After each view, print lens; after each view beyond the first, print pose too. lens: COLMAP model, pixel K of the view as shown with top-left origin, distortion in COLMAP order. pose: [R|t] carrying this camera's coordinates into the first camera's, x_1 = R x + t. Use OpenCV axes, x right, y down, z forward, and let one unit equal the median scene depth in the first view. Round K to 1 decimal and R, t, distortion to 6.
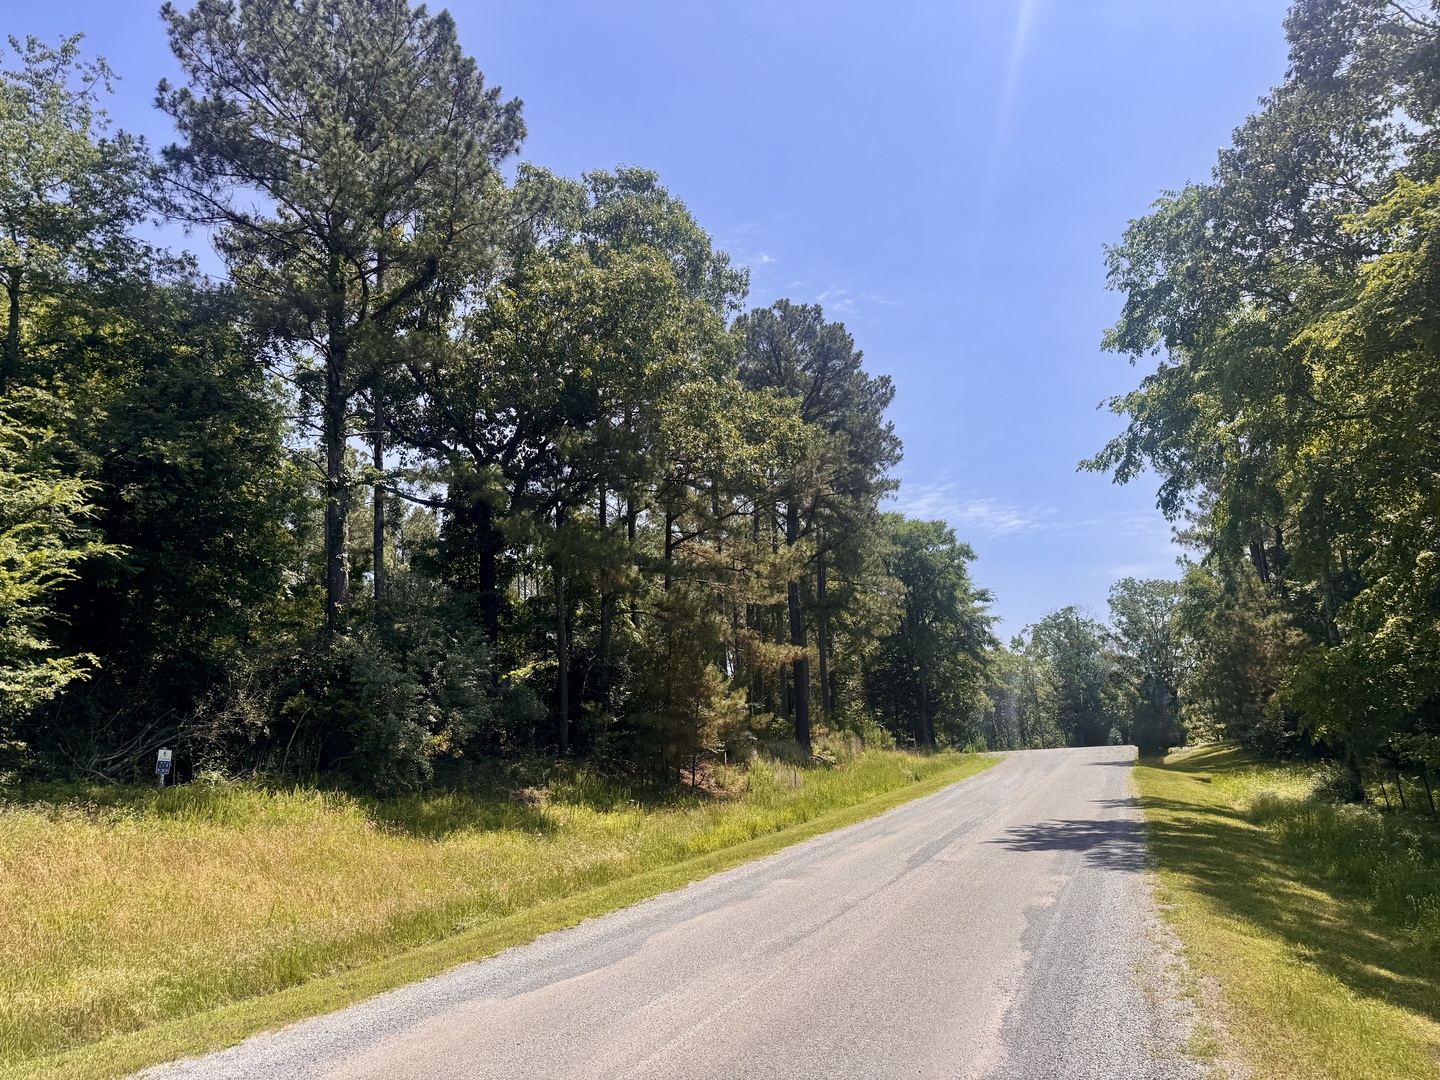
lens RADIAL K [[979.0, 0, 720.0], [0, 979.0, 540.0], [0, 0, 1]] dist [0.169695, -0.312049]
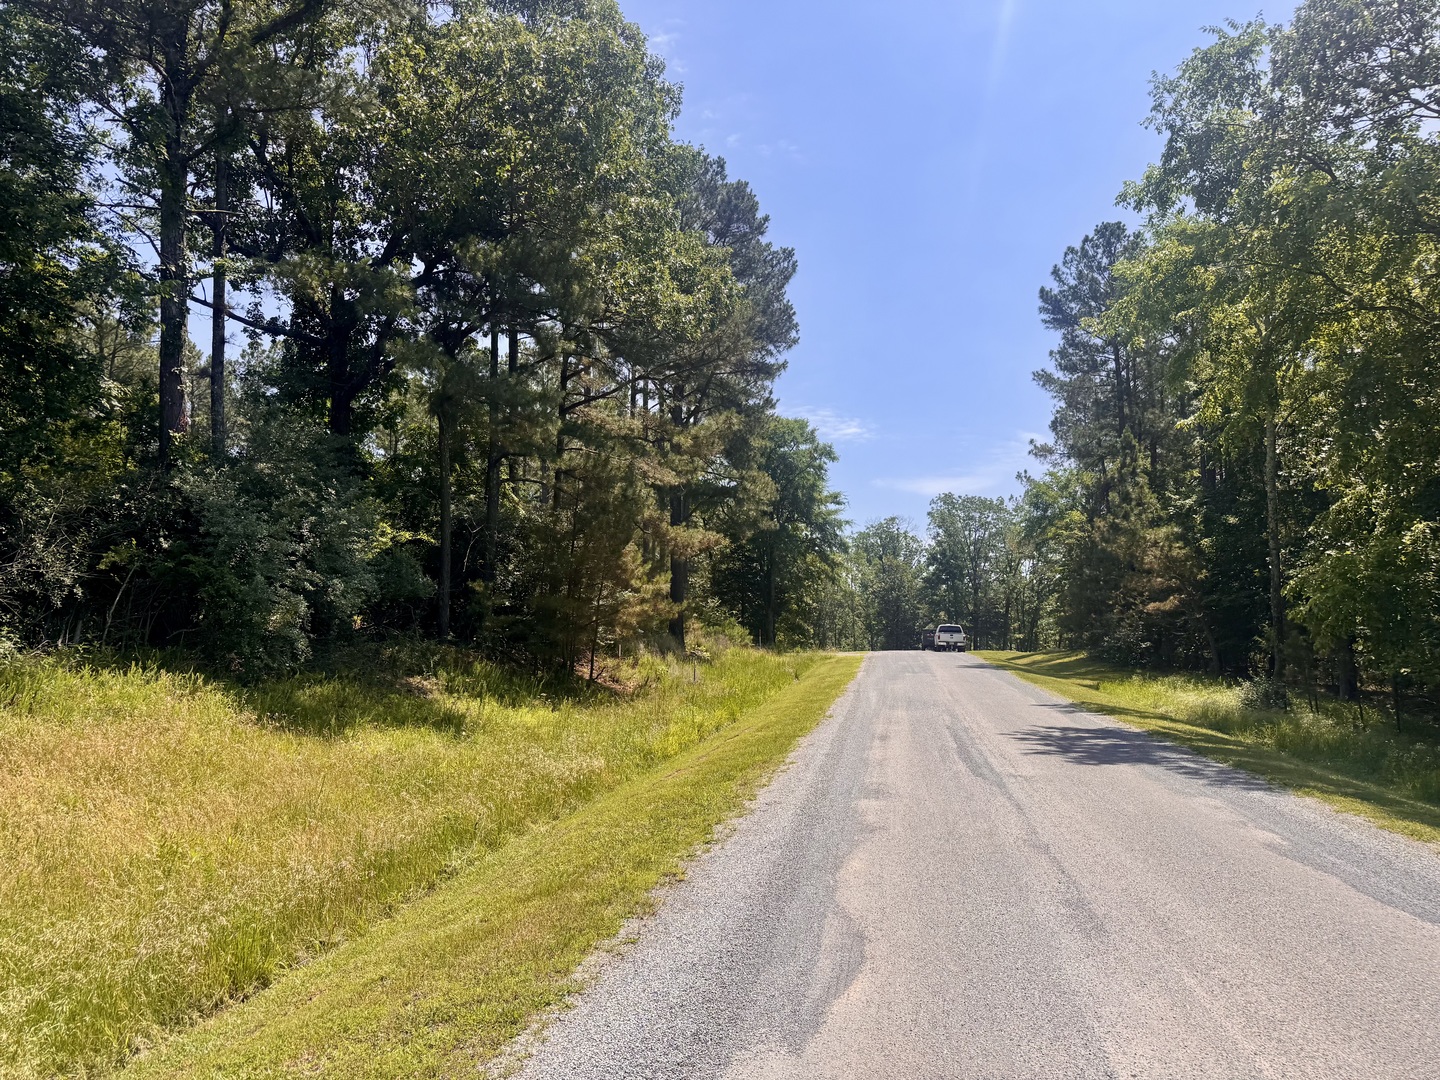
lens RADIAL K [[982.2, 0, 720.0], [0, 982.2, 540.0], [0, 0, 1]] dist [0.108102, -0.145371]
pose [[0.978558, 0.054411, 0.198653, -0.089283], [-0.073955, 0.992979, 0.092323, 0.032364], [-0.192235, -0.105035, 0.975712, 0.121731]]
